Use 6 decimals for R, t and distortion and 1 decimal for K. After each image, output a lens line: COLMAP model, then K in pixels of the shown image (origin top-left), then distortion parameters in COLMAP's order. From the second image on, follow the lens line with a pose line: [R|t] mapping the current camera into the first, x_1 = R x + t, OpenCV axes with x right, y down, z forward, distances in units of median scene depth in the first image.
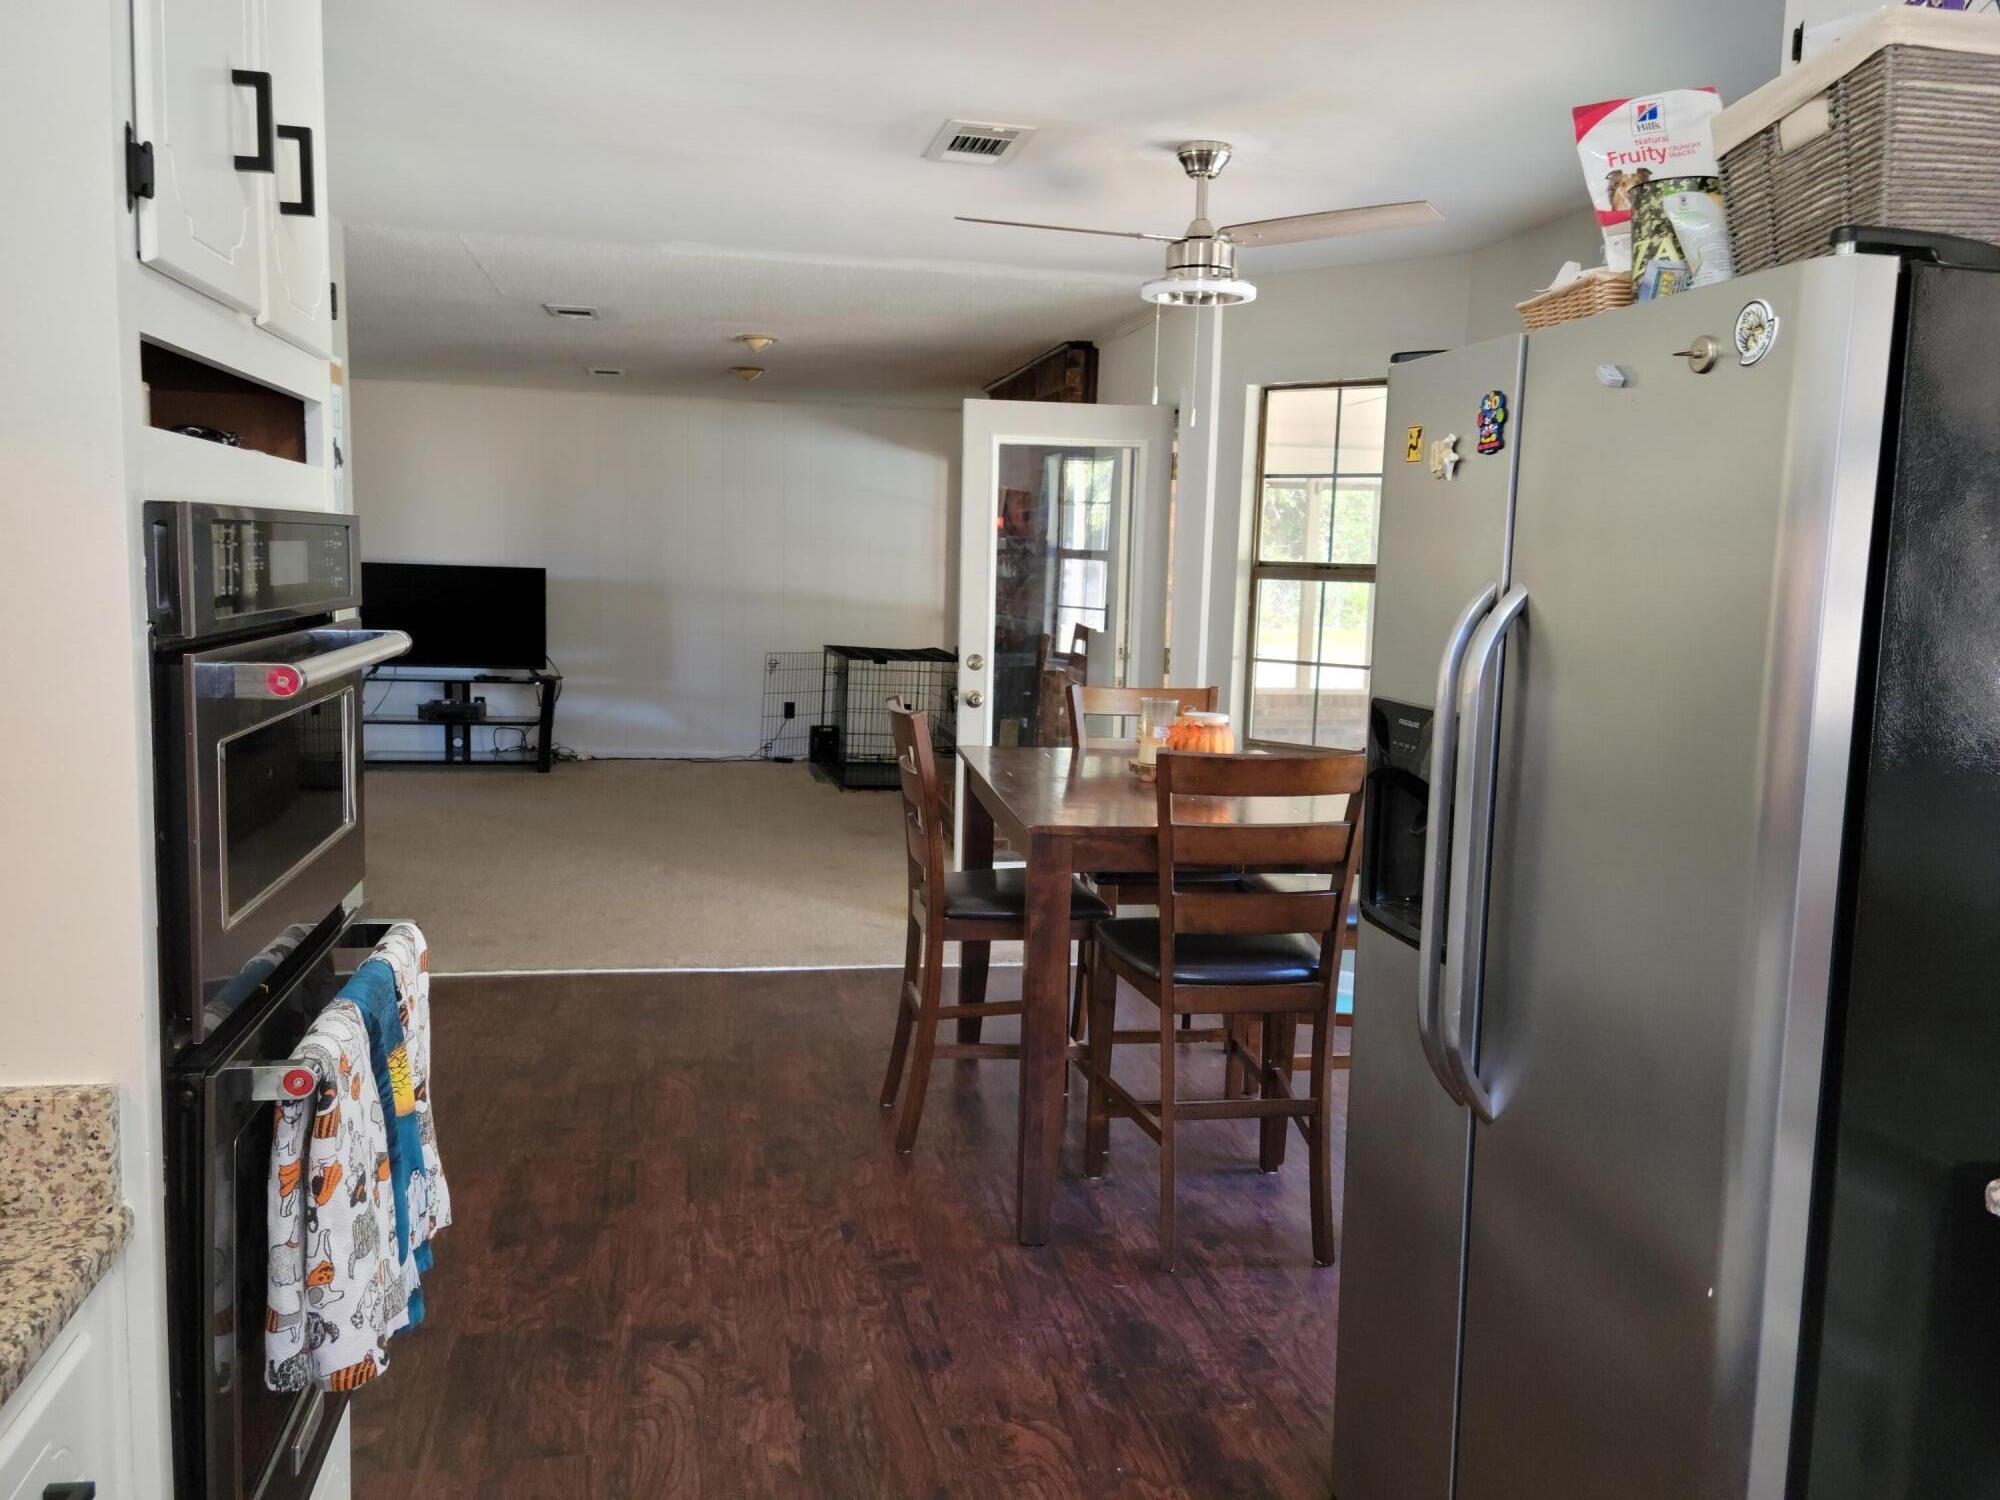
lens RADIAL K [[1573.8, 0, 970.1], [0, 1573.8, 790.7], [0, 0, 1]] dist [0.095101, -0.097454]
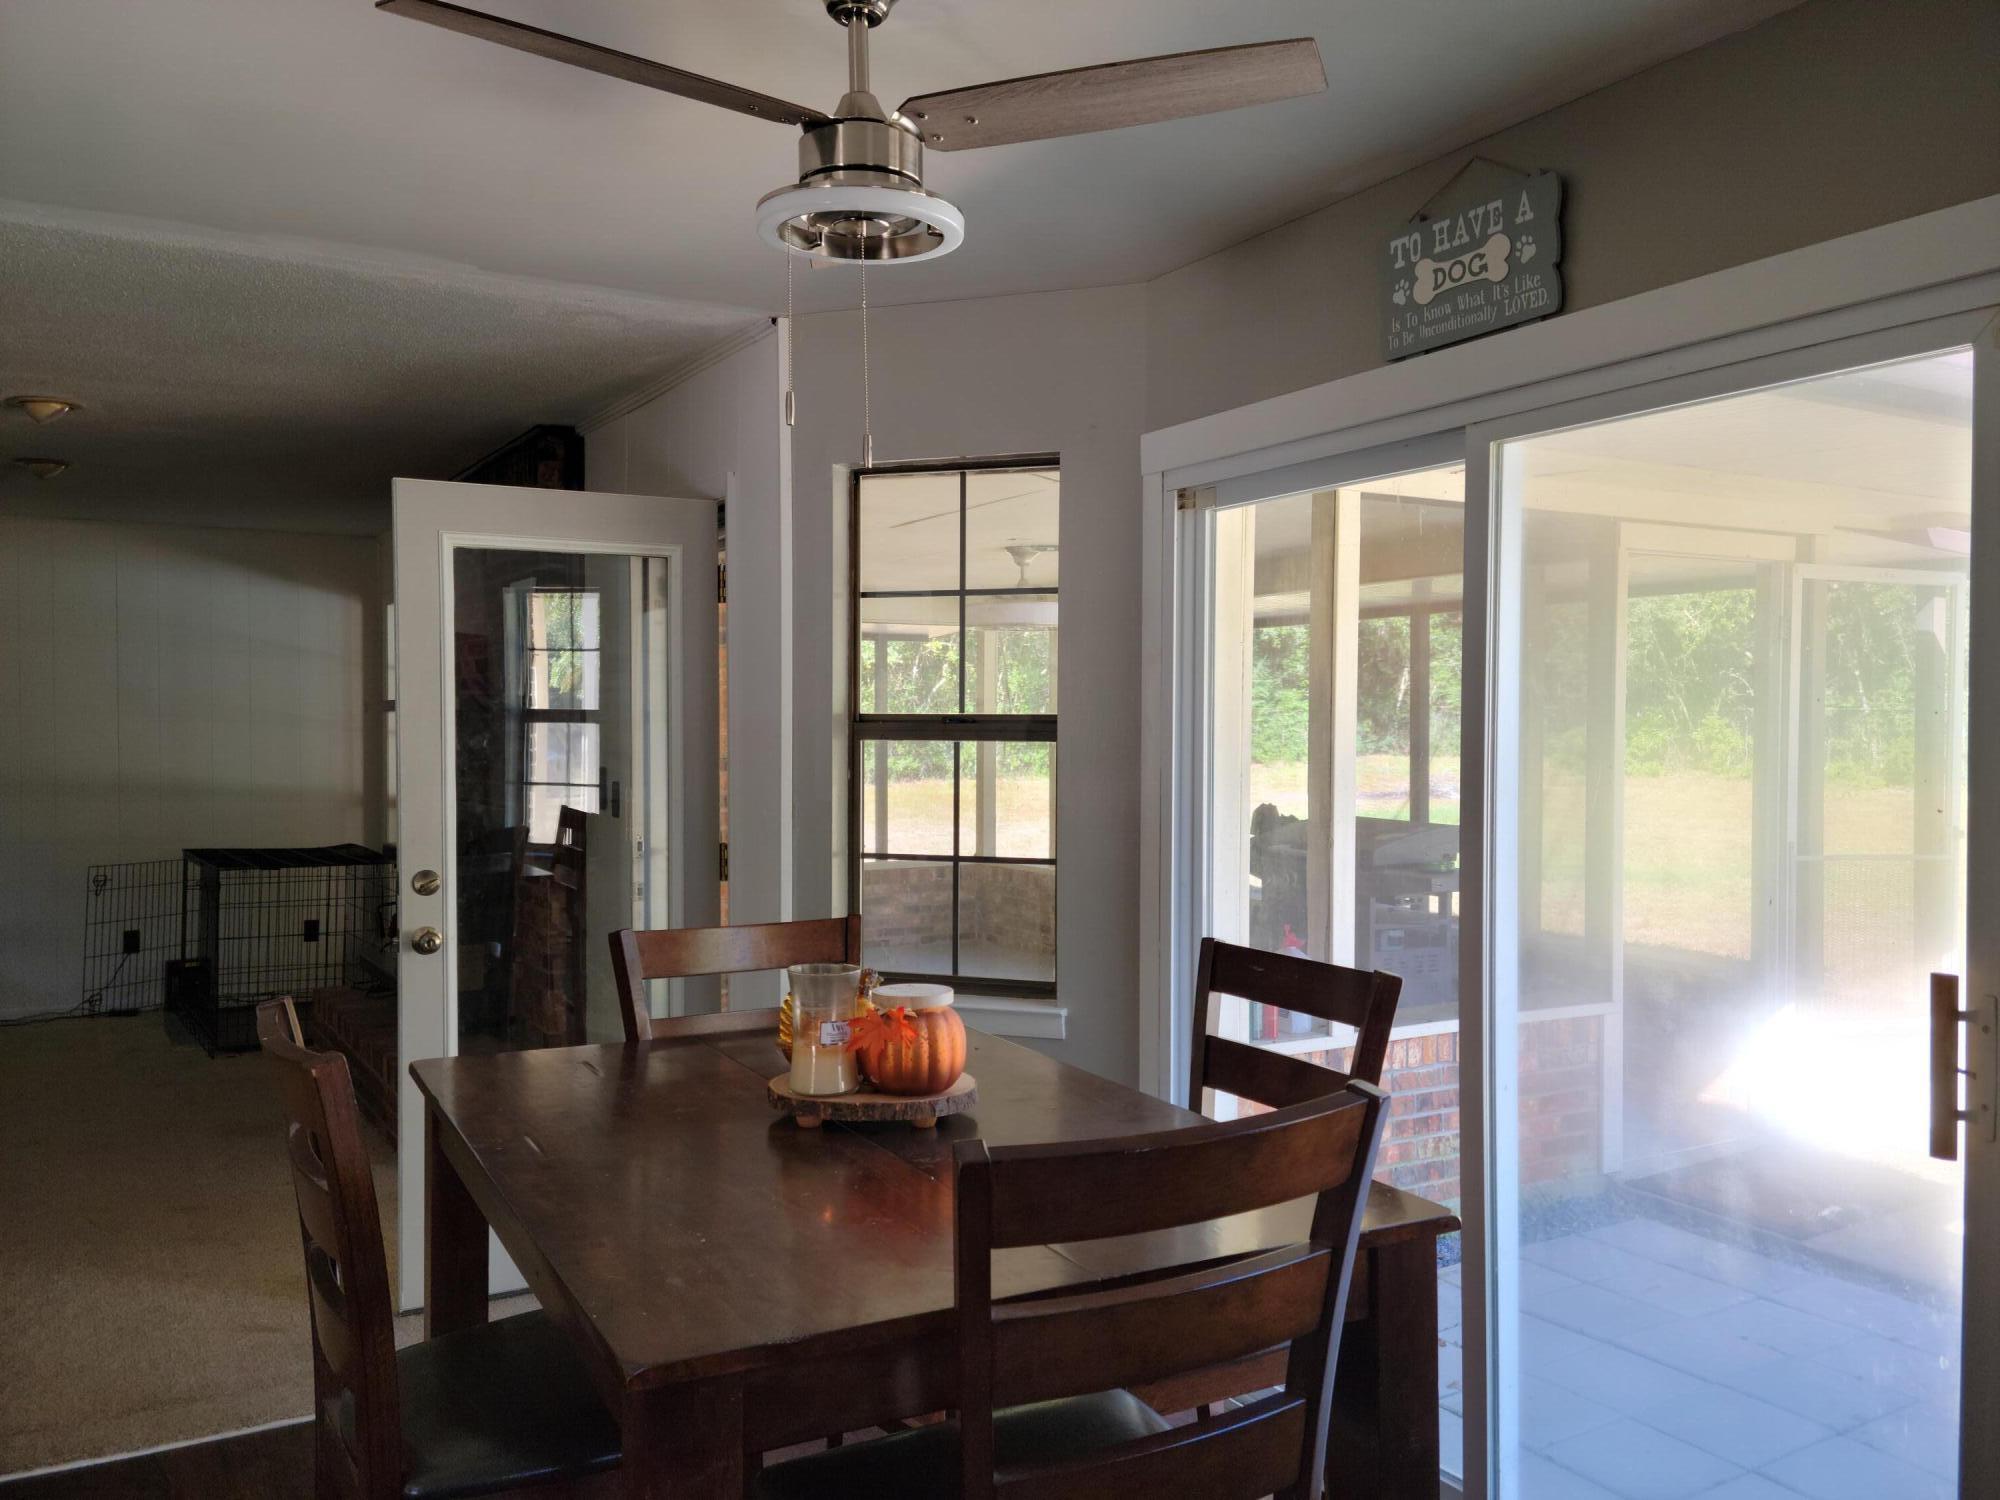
lens RADIAL K [[1573.8, 0, 979.7], [0, 1573.8, 761.0], [0, 0, 1]] dist [0.095101, -0.097454]
pose [[0.936594, -0.034971, 0.348666, -0.009311], [0.076761, 0.991316, -0.106768, -0.043932], [-0.341905, 0.126762, 0.931146, 0.316392]]
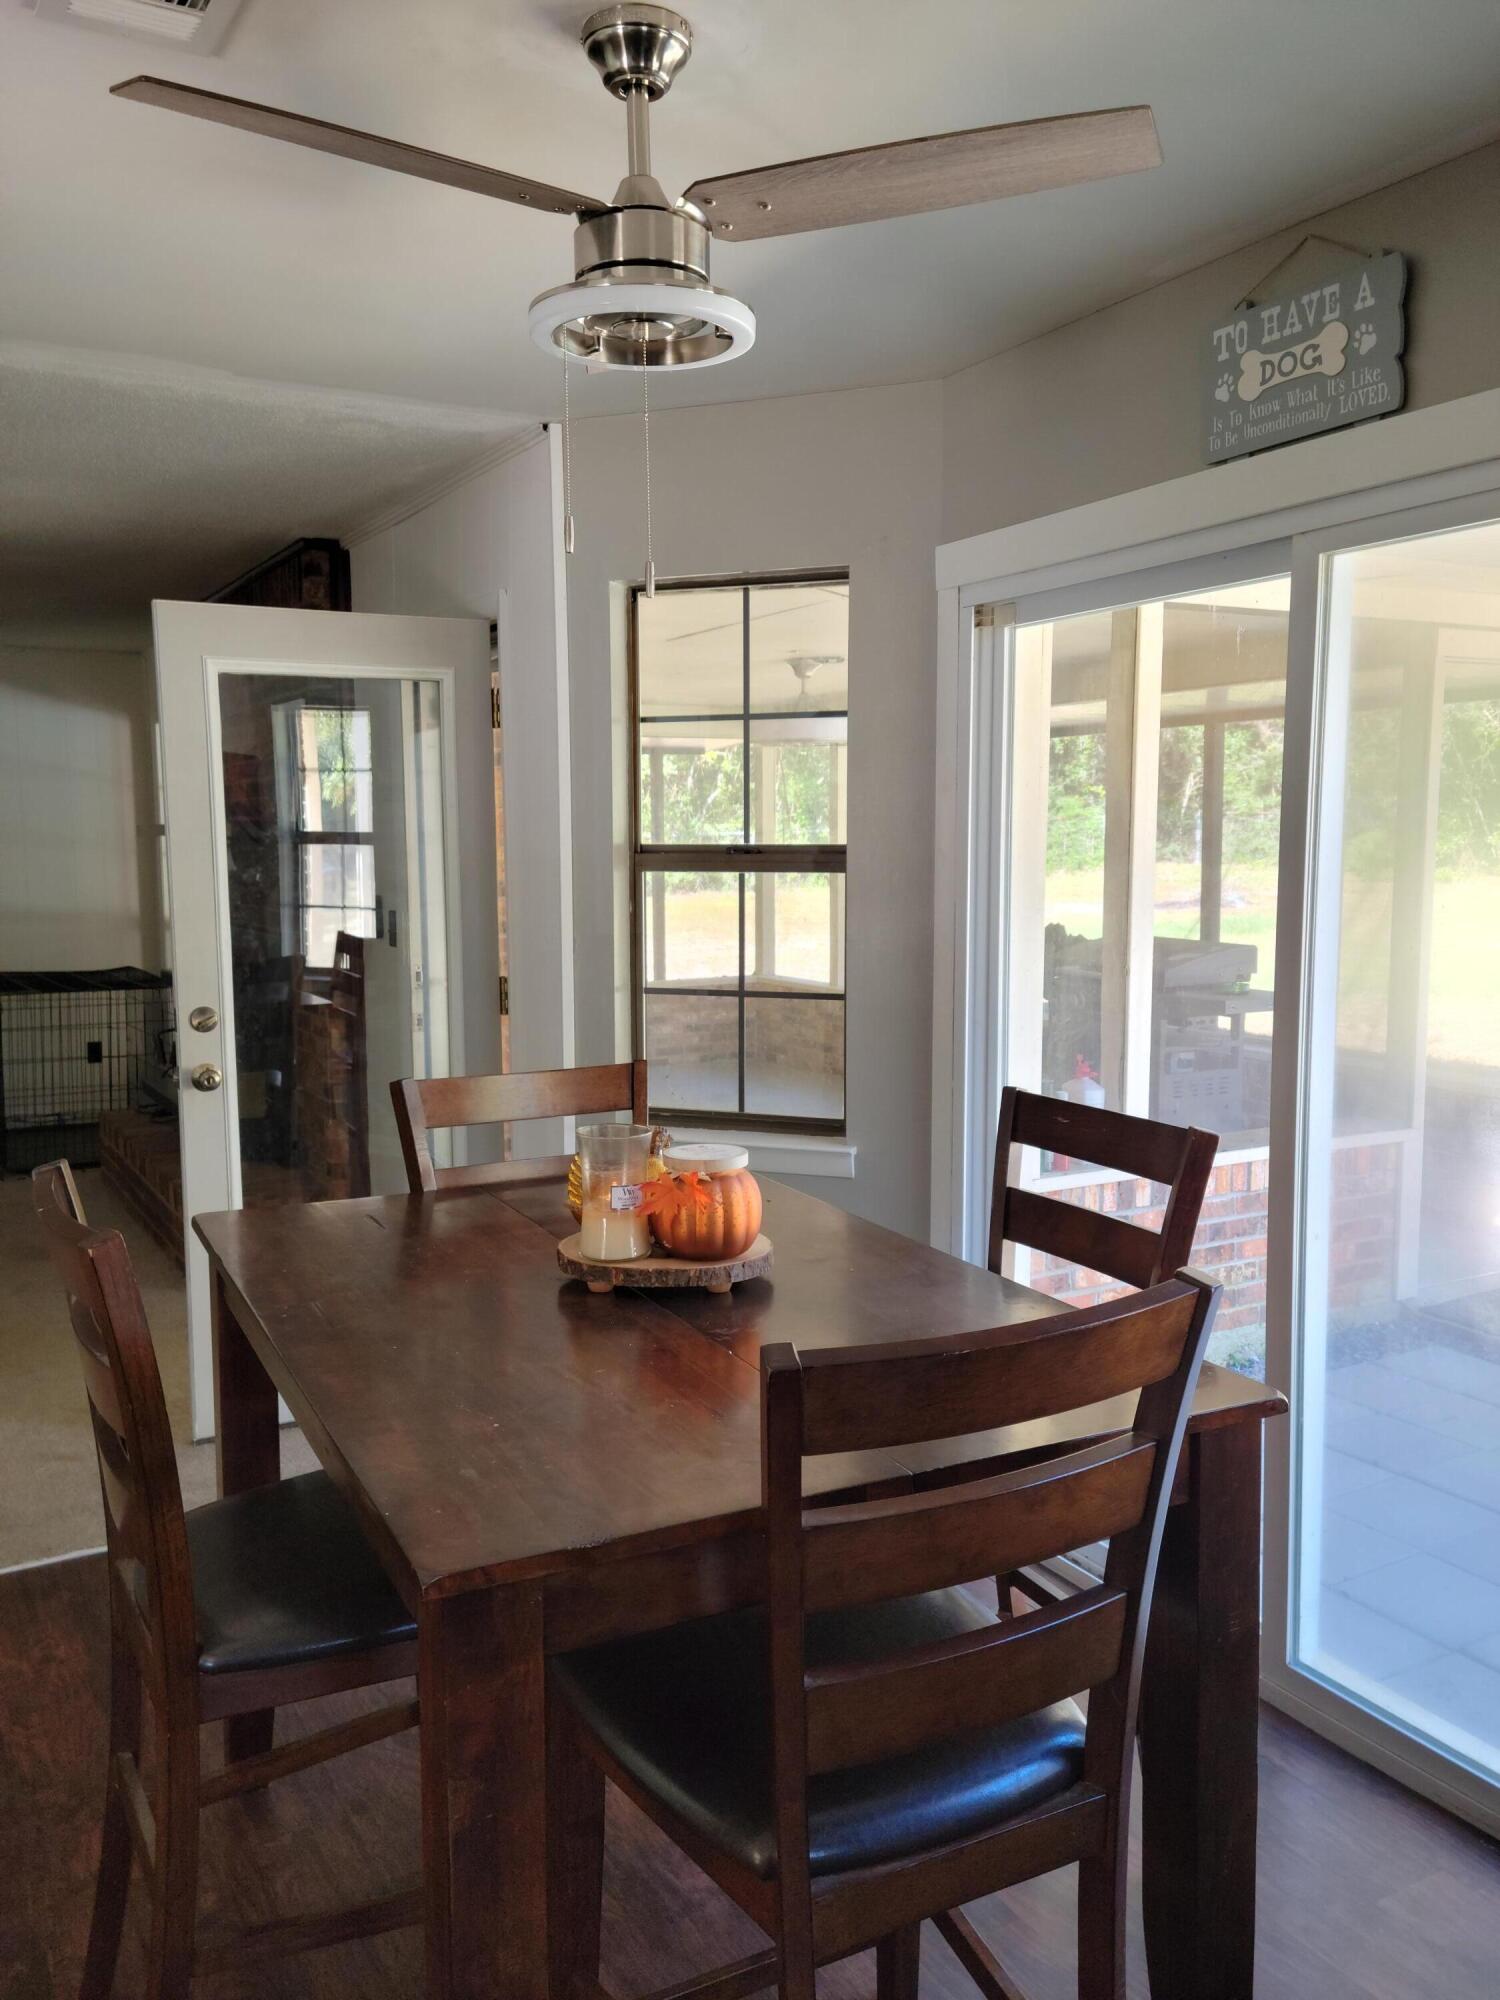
lens RADIAL K [[1573.8, 0, 718.2], [0, 1573.8, 1003.0], [0, 0, 1]] dist [0.095101, -0.097454]
pose [[0.943908, -0.069986, 0.322708, -0.006684], [0.081968, 0.996354, -0.023672, -0.055636], [-0.319874, 0.048796, 0.946203, 0.333502]]
